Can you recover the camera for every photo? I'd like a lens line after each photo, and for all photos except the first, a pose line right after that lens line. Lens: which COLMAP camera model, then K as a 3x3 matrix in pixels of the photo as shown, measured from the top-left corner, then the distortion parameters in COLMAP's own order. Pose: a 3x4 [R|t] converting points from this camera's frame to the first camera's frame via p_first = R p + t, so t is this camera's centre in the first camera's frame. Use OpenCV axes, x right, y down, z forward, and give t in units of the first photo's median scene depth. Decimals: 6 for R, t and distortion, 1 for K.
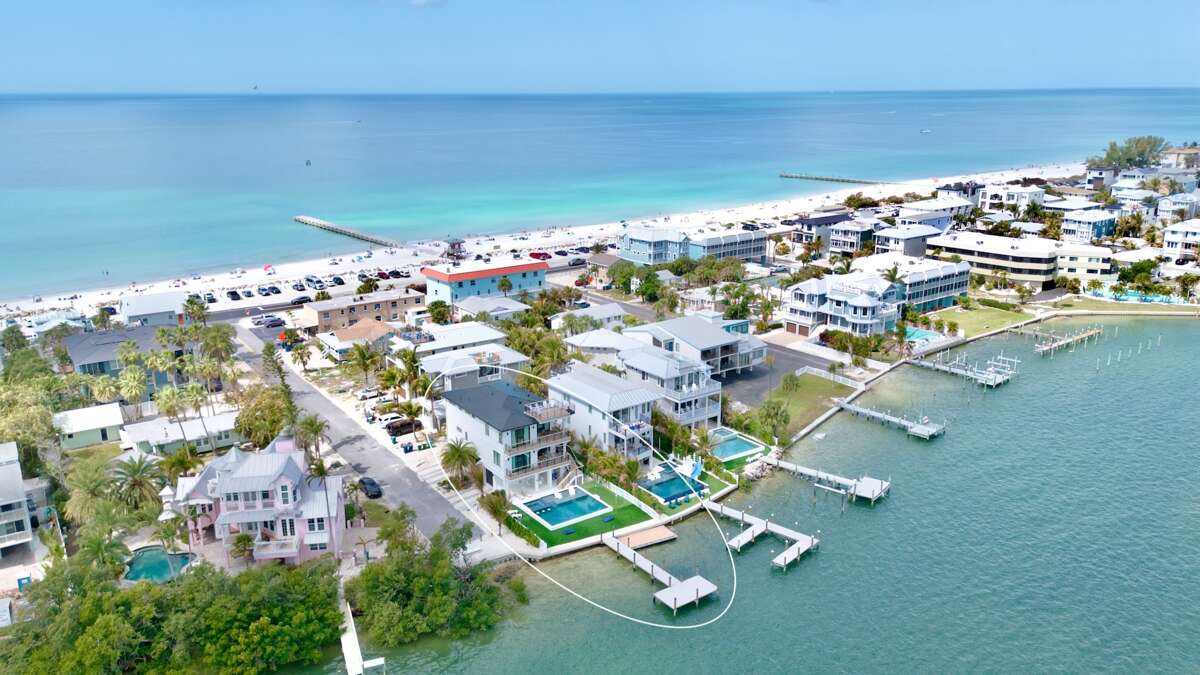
lens RADIAL K [[887.8, 0, 600.0], [0, 887.8, 337.5], [0, 0, 1]] dist [0.086717, -0.094869]
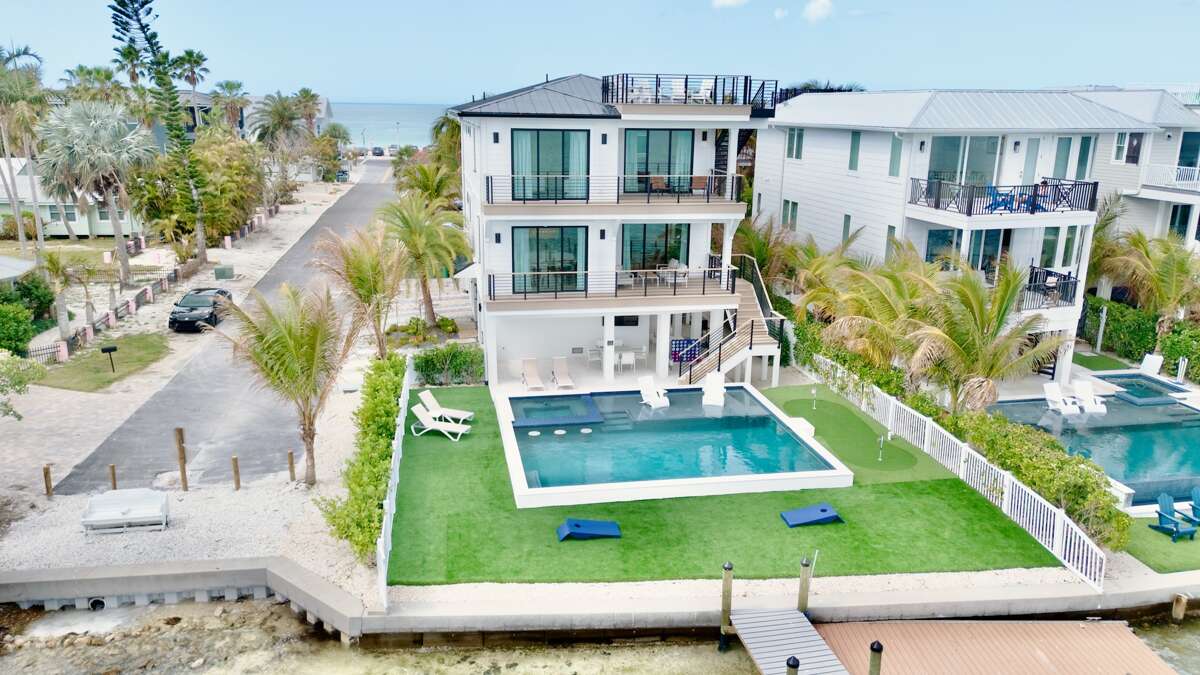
lens RADIAL K [[887.8, 0, 600.0], [0, 887.8, 337.5], [0, 0, 1]] dist [0.086717, -0.094869]
pose [[0.911654, 0.122873, -0.392160, 0.031020], [-0.128770, 0.991610, 0.011343, 0.129271], [0.390264, 0.040157, 0.919827, 0.611000]]
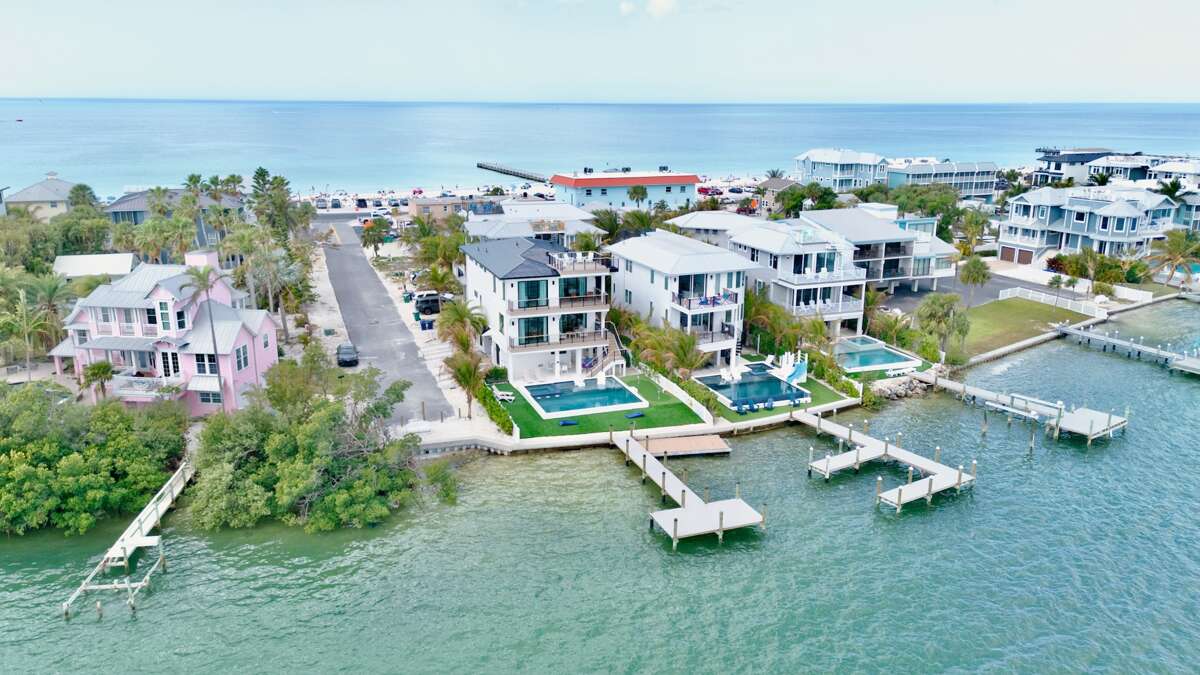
lens RADIAL K [[887.8, 0, 600.0], [0, 887.8, 337.5], [0, 0, 1]] dist [0.086717, -0.094869]
pose [[0.965634, 0.077057, -0.248218, 0.109590], [-0.079599, 0.996827, -0.000205, 0.114943], [0.247415, 0.019956, 0.968704, 0.276912]]
